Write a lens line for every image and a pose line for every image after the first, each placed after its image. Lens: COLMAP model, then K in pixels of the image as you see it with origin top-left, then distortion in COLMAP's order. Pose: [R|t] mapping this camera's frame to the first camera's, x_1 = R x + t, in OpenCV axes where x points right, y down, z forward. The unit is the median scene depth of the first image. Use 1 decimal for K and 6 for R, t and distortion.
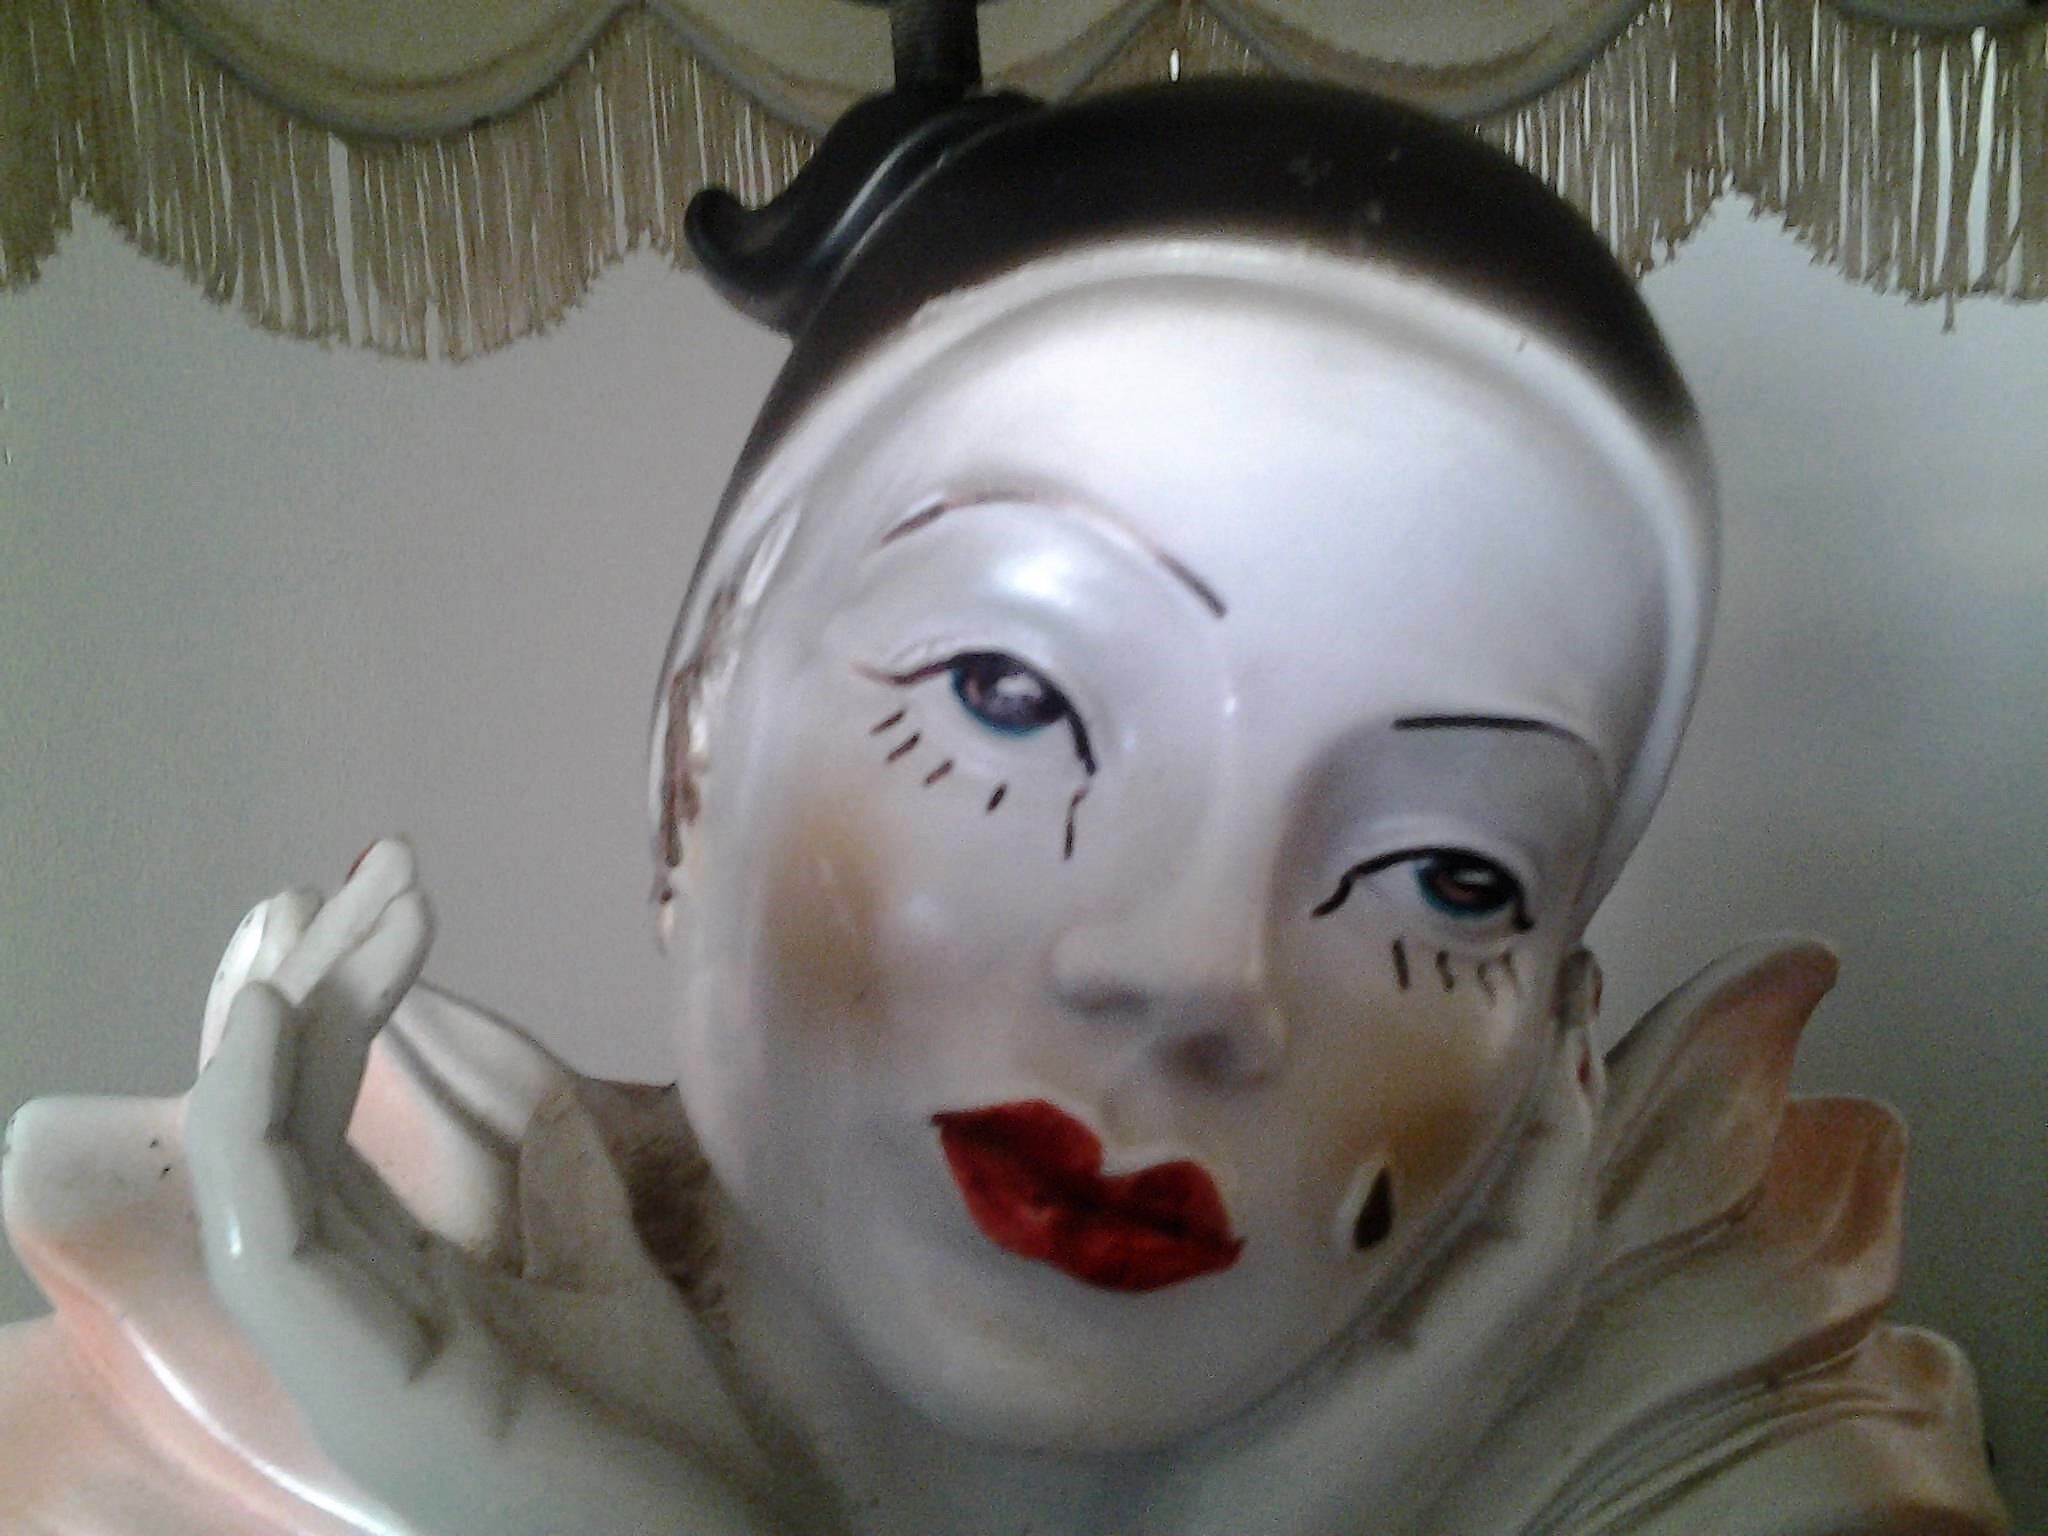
lens RADIAL K [[2016.2, 0, 1065.6], [0, 2016.2, 767.4], [0, 0, 1]] dist [0.018896, 0.000000]
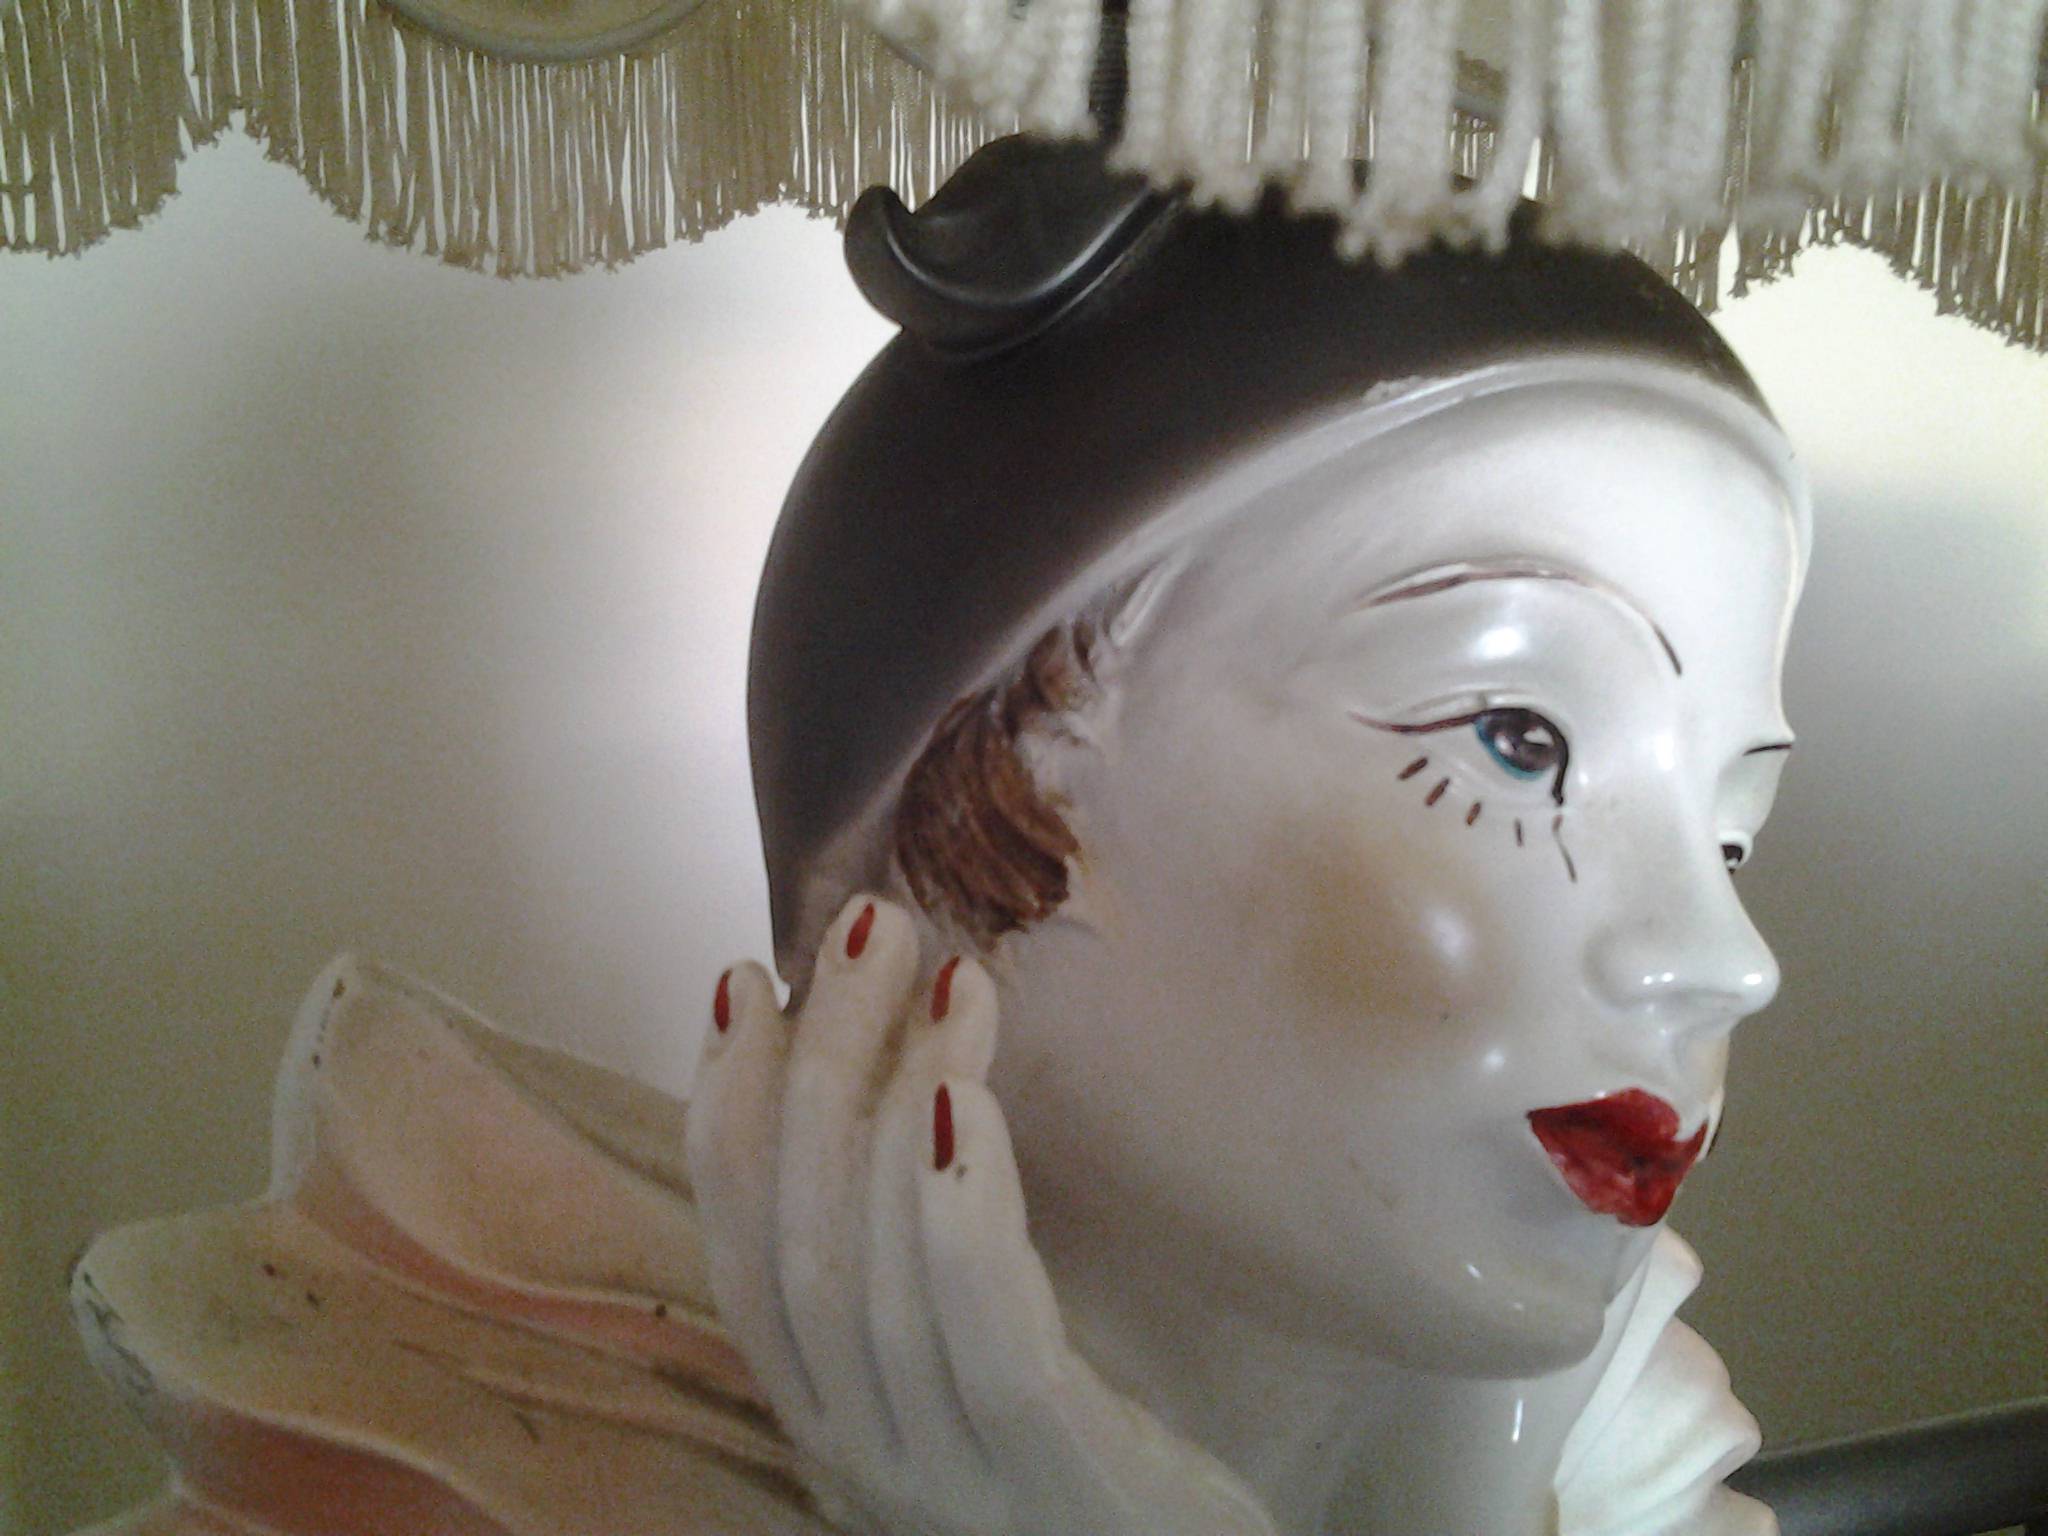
lens RADIAL K [[2016.2, 0, 1027.5], [0, 2016.2, 765.3], [0, 0, 1]] dist [0.018896, 0.000000]
pose [[0.808612, -0.055414, 0.585727, -0.925172], [0.010689, 0.996774, 0.079545, -0.116972], [-0.588246, -0.058060, 0.806595, 0.225210]]
